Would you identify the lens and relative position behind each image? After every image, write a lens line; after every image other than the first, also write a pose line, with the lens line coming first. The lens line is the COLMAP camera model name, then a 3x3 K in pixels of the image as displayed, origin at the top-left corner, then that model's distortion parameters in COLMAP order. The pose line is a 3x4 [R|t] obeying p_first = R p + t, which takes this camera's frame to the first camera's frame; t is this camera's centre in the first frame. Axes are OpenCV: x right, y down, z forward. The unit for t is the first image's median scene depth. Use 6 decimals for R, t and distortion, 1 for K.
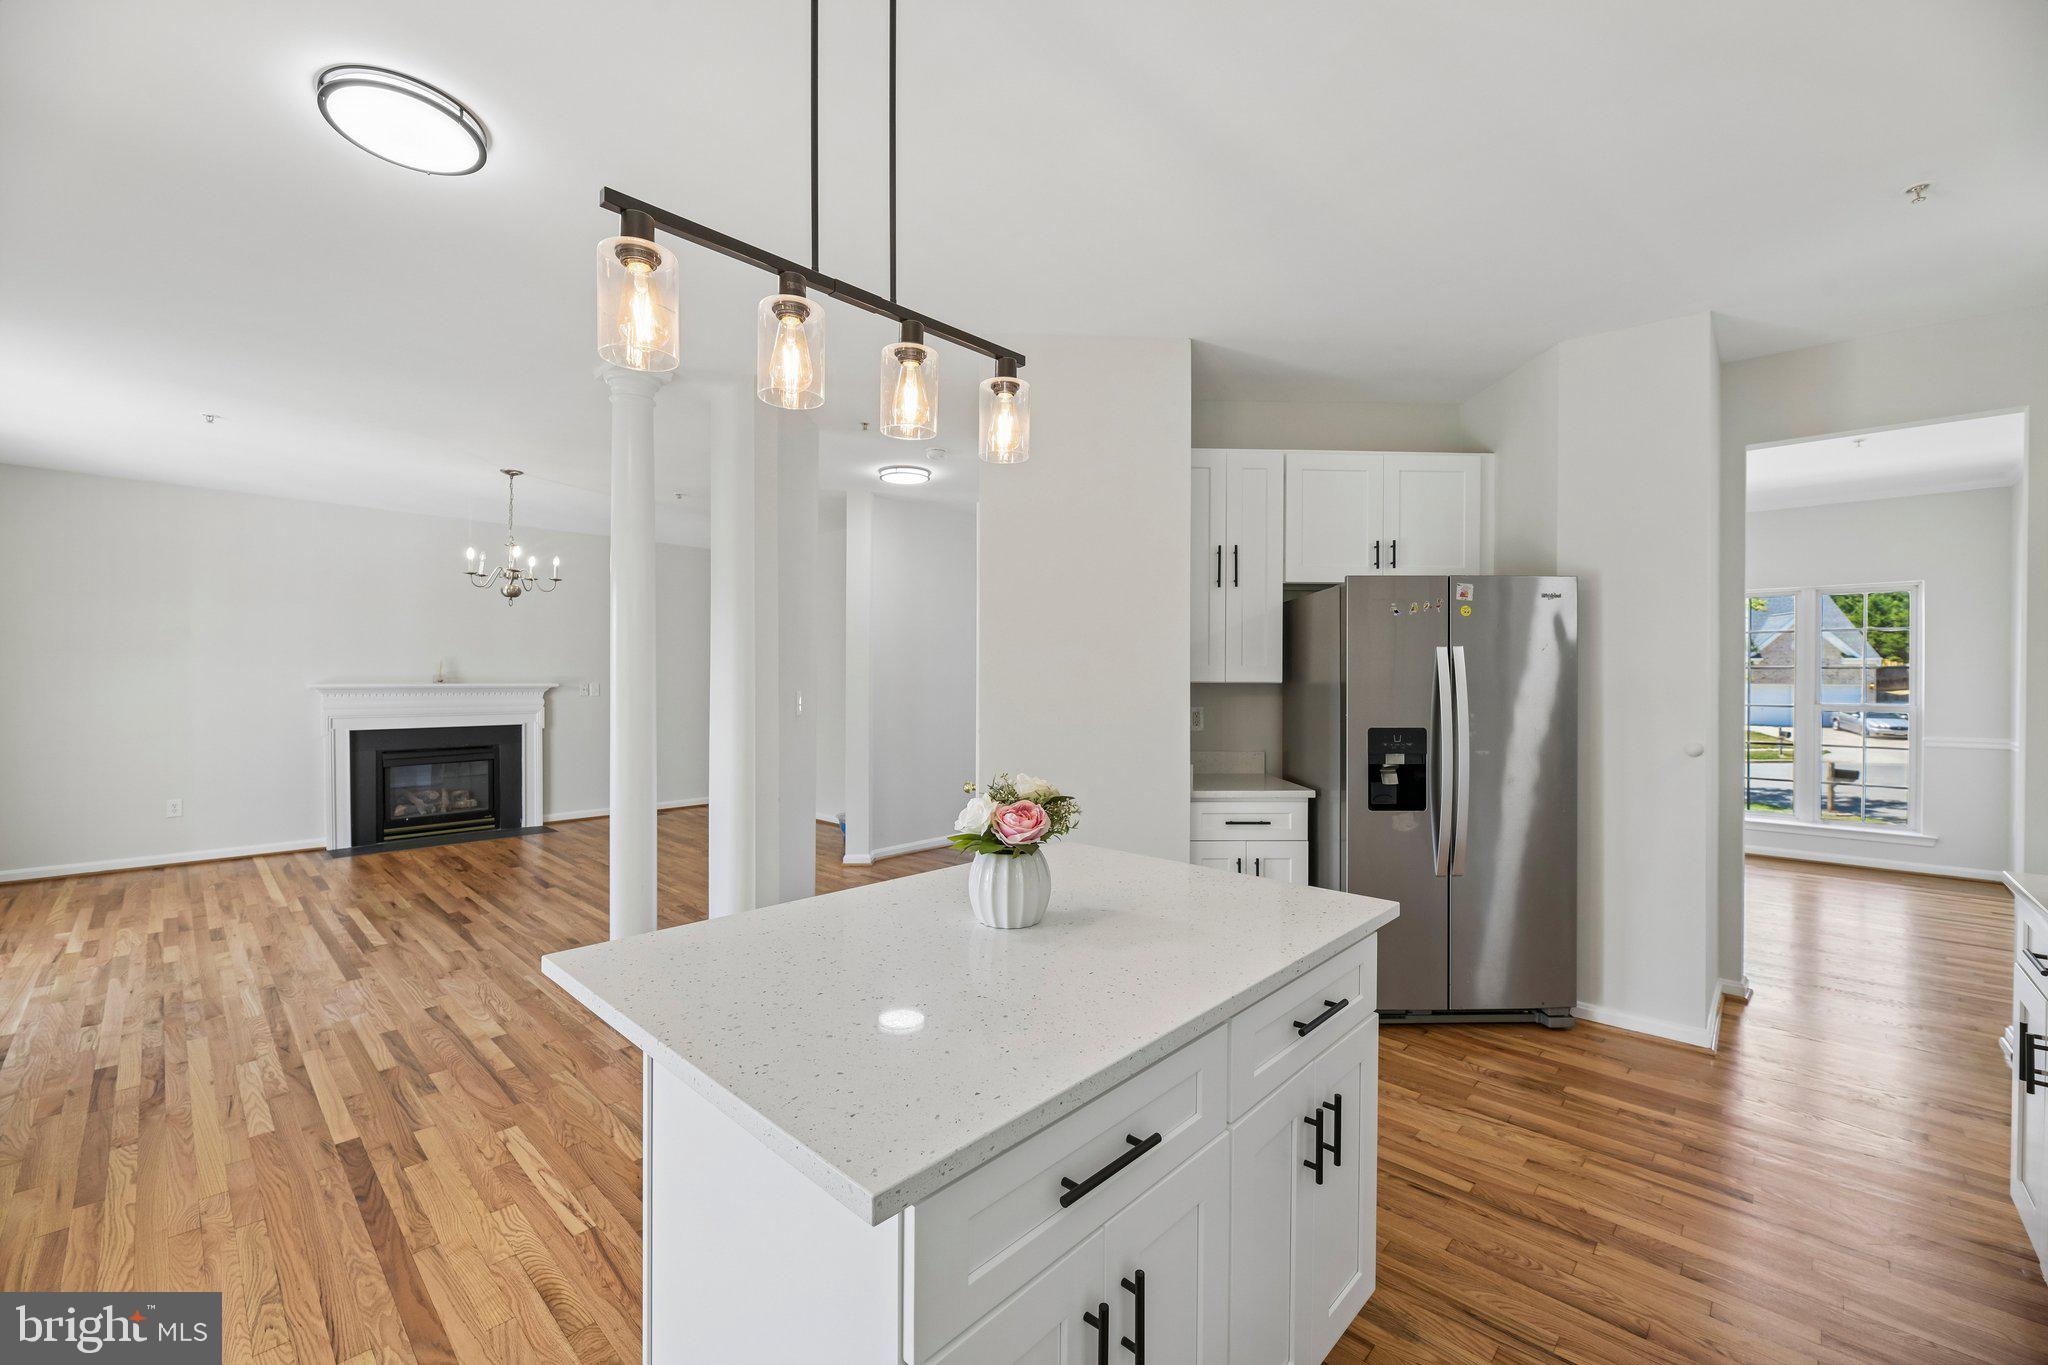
lens RADIAL K [[823.2, 0, 1033.6], [0, 823.2, 675.2], [0, 0, 1]] dist [-0.004869, -0.000329]
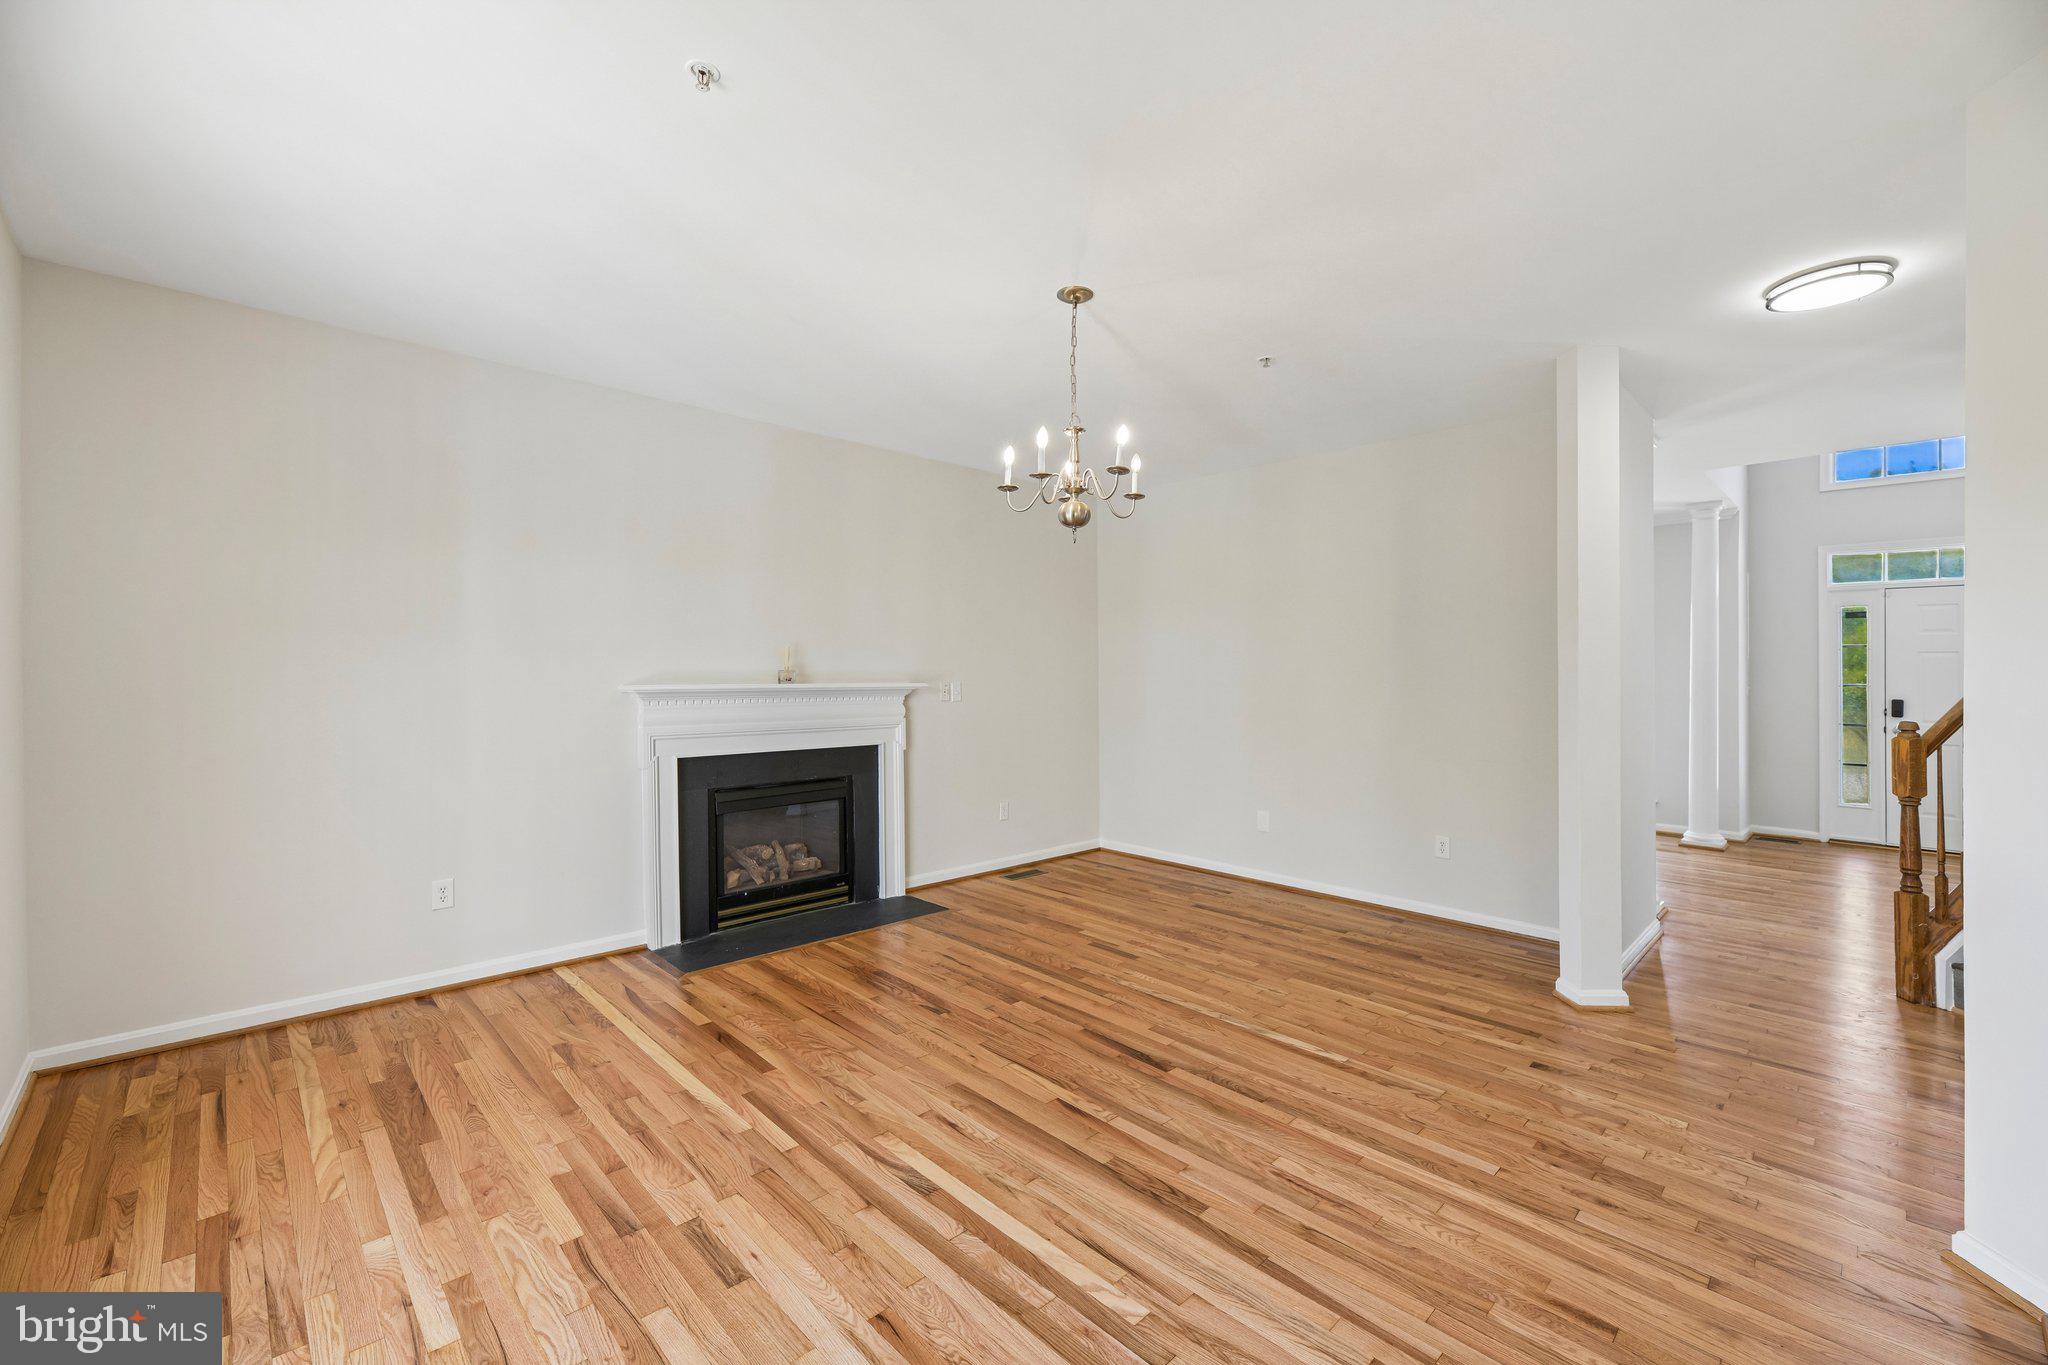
lens RADIAL K [[823.2, 0, 1015.3], [0, 823.2, 676.3], [0, 0, 1]] dist [-0.004869, -0.000329]
pose [[0.998909, -0.000960, -0.046686, -0.521744], [0.001220, 0.999984, 0.005532, 0.000951], [0.046680, -0.005583, 0.998894, 0.364288]]
